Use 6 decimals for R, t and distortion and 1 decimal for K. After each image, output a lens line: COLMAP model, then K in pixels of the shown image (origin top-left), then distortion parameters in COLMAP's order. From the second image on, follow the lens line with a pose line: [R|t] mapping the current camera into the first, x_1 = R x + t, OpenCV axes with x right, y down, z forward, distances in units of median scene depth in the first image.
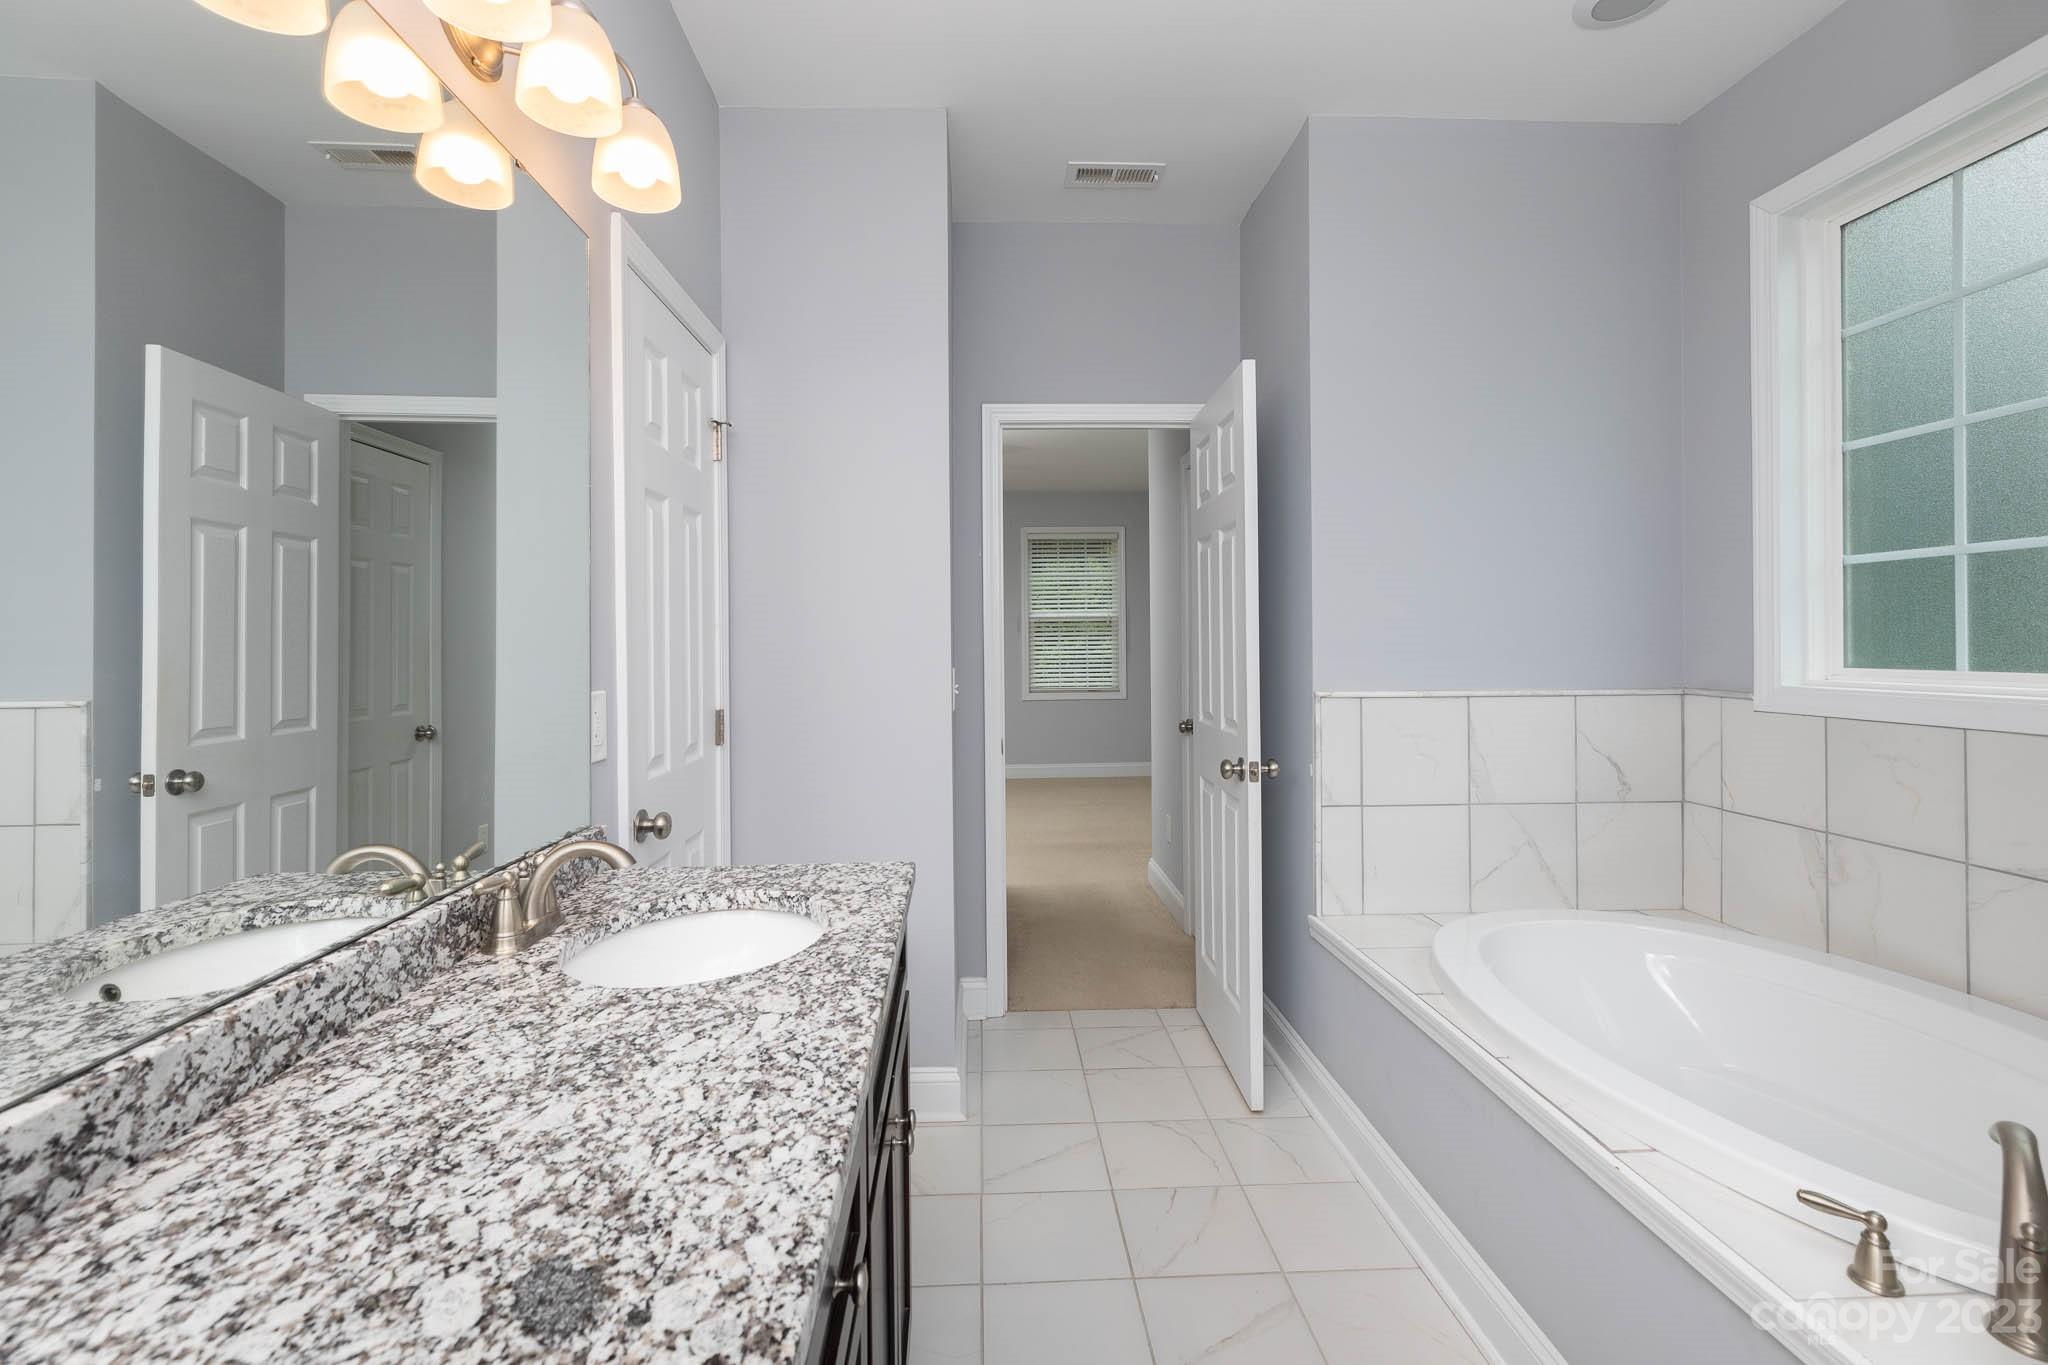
lens RADIAL K [[928.1, 0, 1005.1], [0, 928.1, 637.4], [0, 0, 1]] dist [-0.000617, -0.000950]
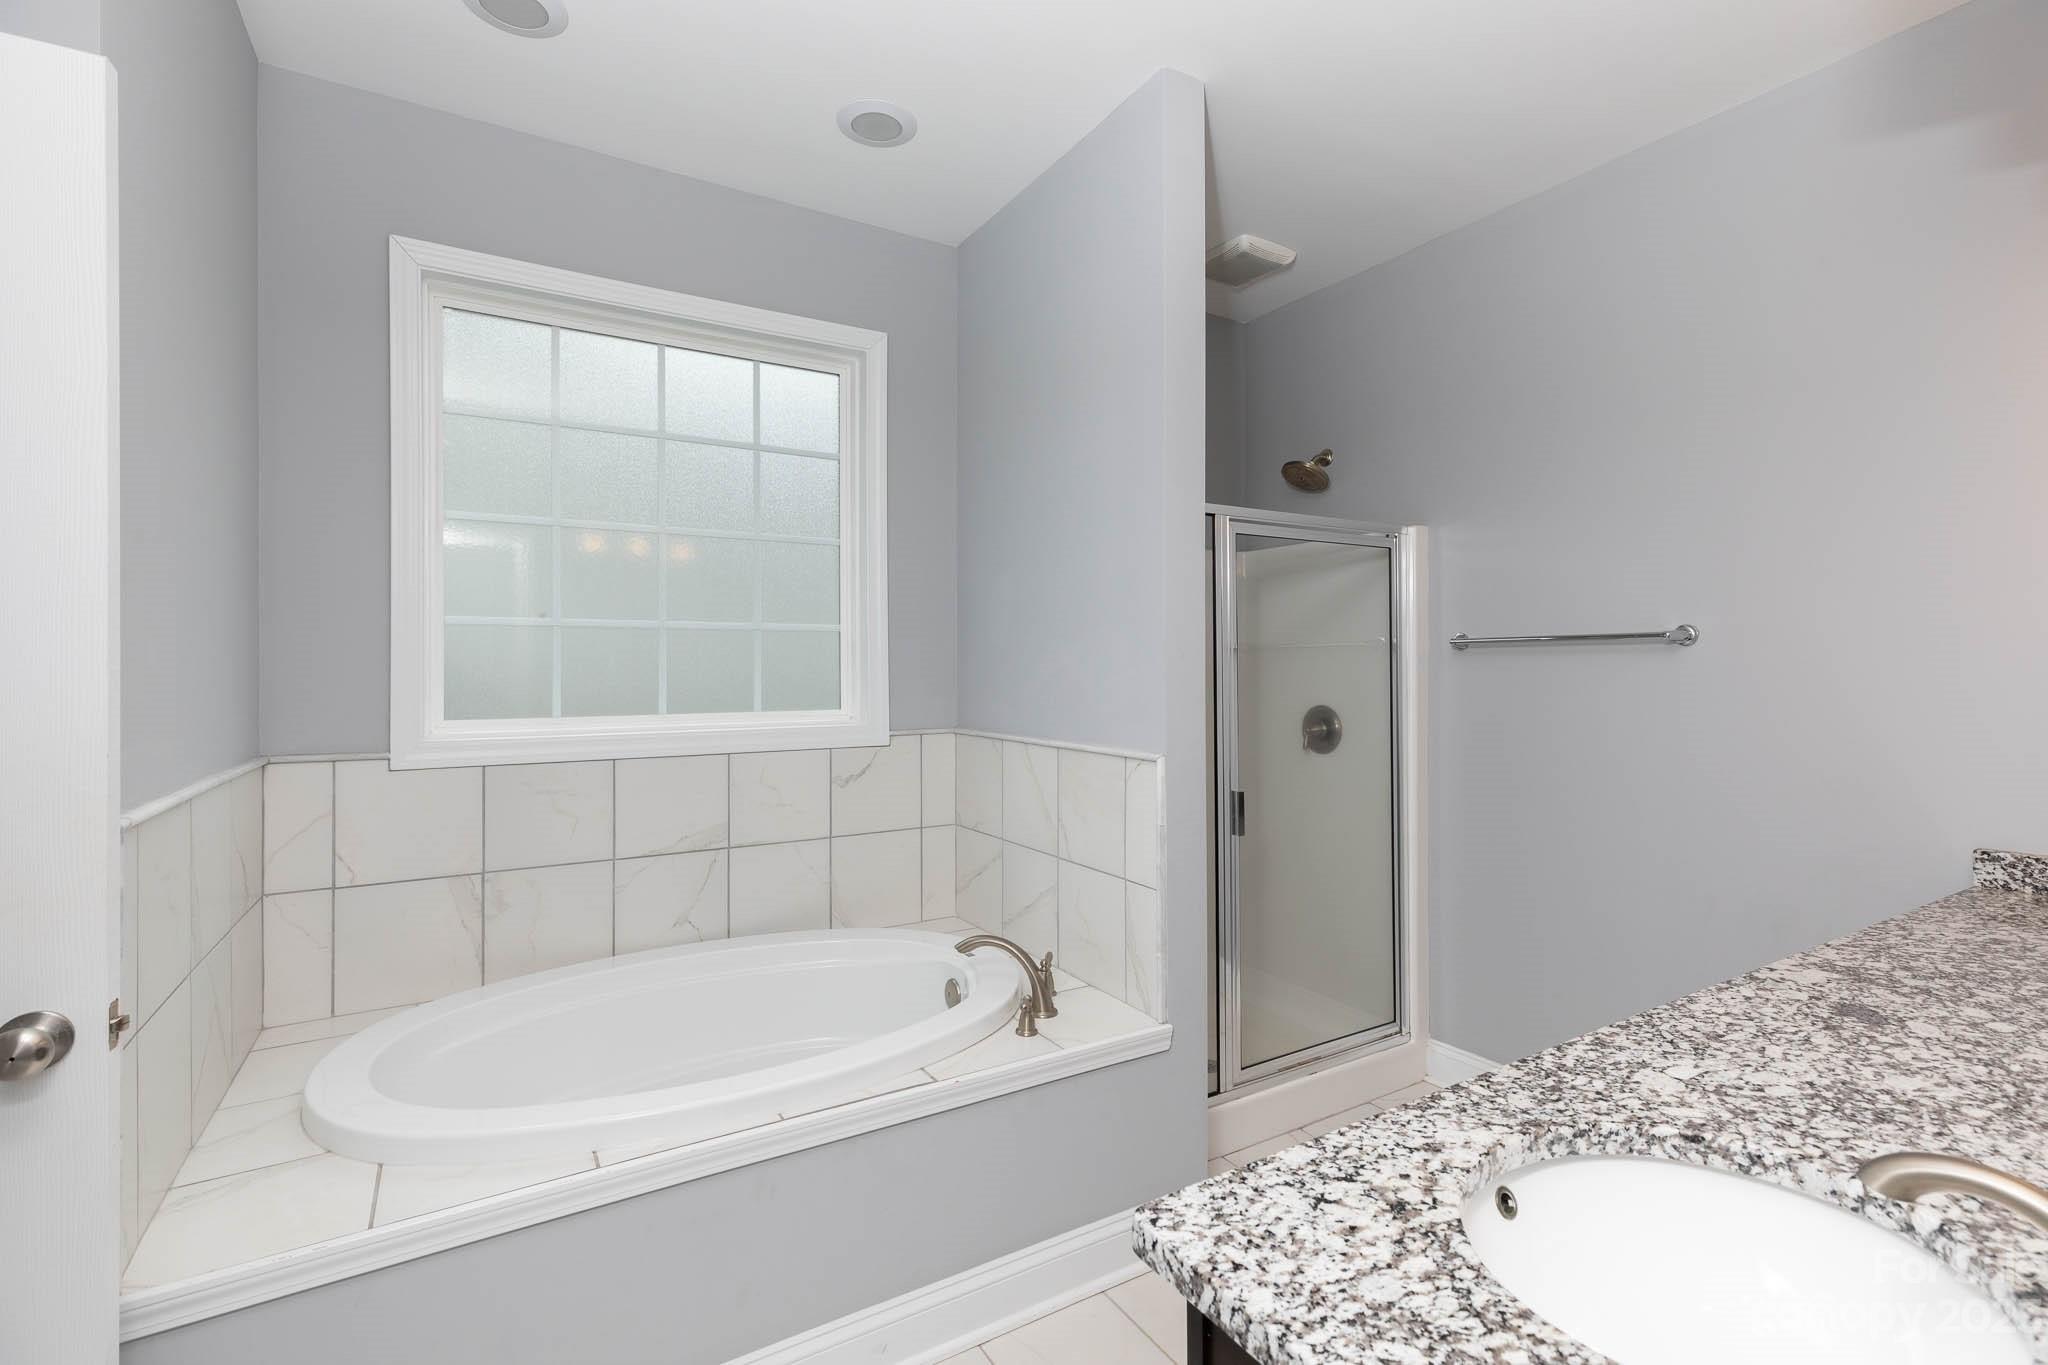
lens RADIAL K [[928.1, 0, 1018.8], [0, 928.1, 675.6], [0, 0, 1]] dist [-0.000617, -0.000950]
pose [[-0.489220, 0.002307, 0.872158, -0.894851], [-0.001398, 0.999993, -0.003430, -0.044472], [-0.872160, -0.002897, -0.489213, 2.400773]]
